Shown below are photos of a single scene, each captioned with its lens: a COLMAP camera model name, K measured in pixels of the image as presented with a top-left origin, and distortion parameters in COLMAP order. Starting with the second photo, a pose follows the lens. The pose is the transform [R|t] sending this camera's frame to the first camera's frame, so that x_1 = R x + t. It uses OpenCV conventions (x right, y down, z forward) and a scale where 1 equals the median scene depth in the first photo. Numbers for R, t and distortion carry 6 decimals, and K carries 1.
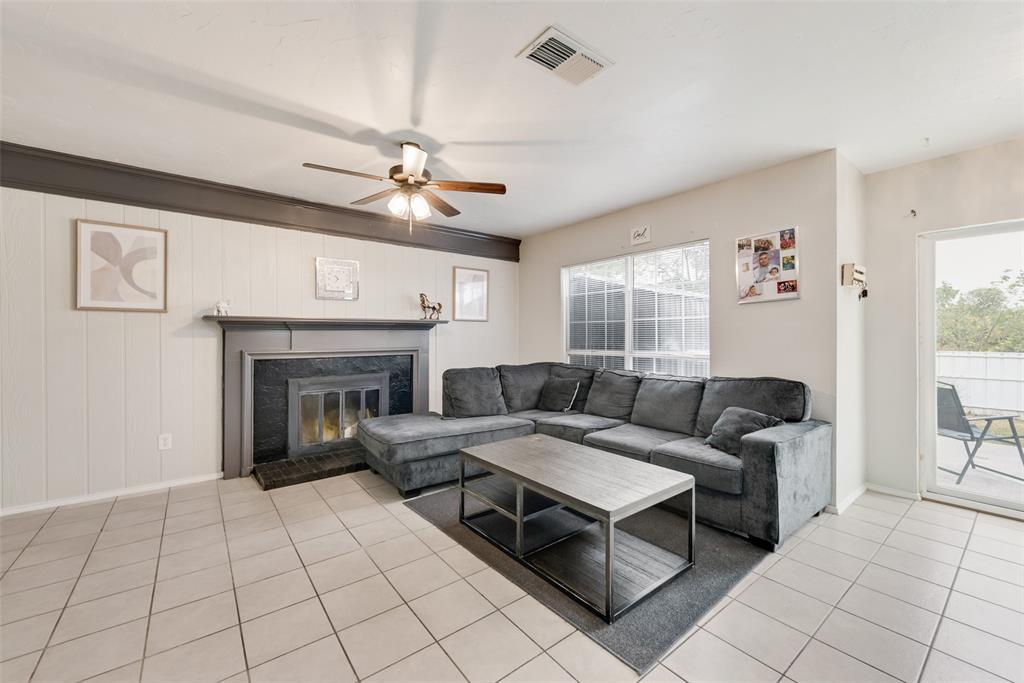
lens RADIAL K [[406.2, 0, 514.2], [0, 406.2, 331.2], [0, 0, 1]] dist [0.014997, -0.004108]
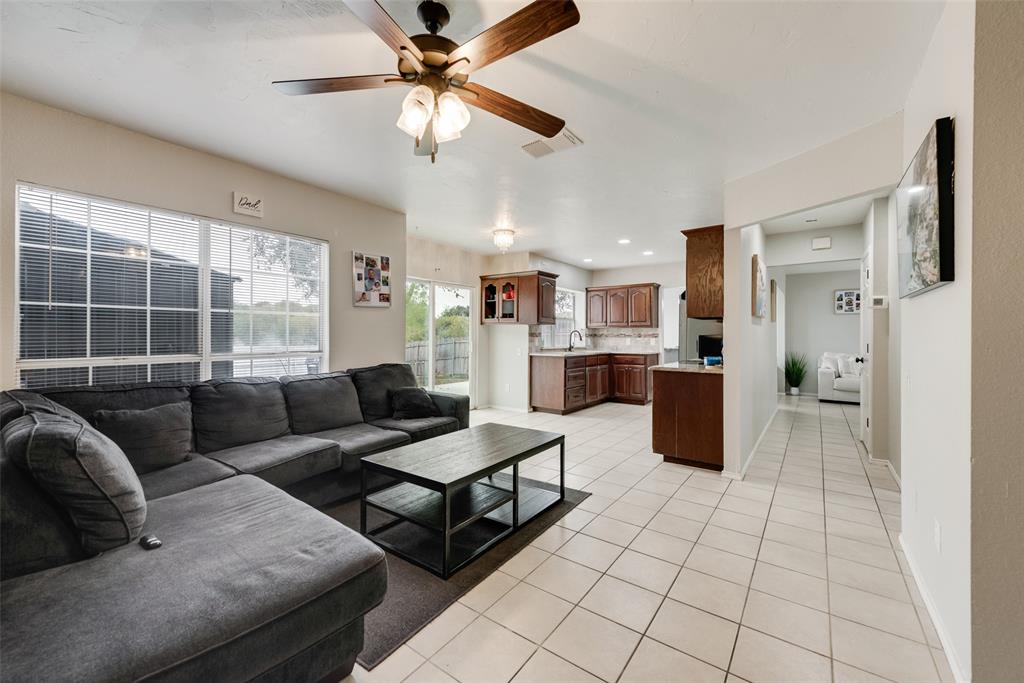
lens RADIAL K [[406.2, 0, 510.1], [0, 406.2, 333.5], [0, 0, 1]] dist [0.014997, -0.004108]
pose [[-0.267342, 0.002727, 0.963598, -0.724368], [-0.013409, 0.999889, -0.006550, 0.014723], [-0.963509, -0.014672, -0.267275, 0.888072]]
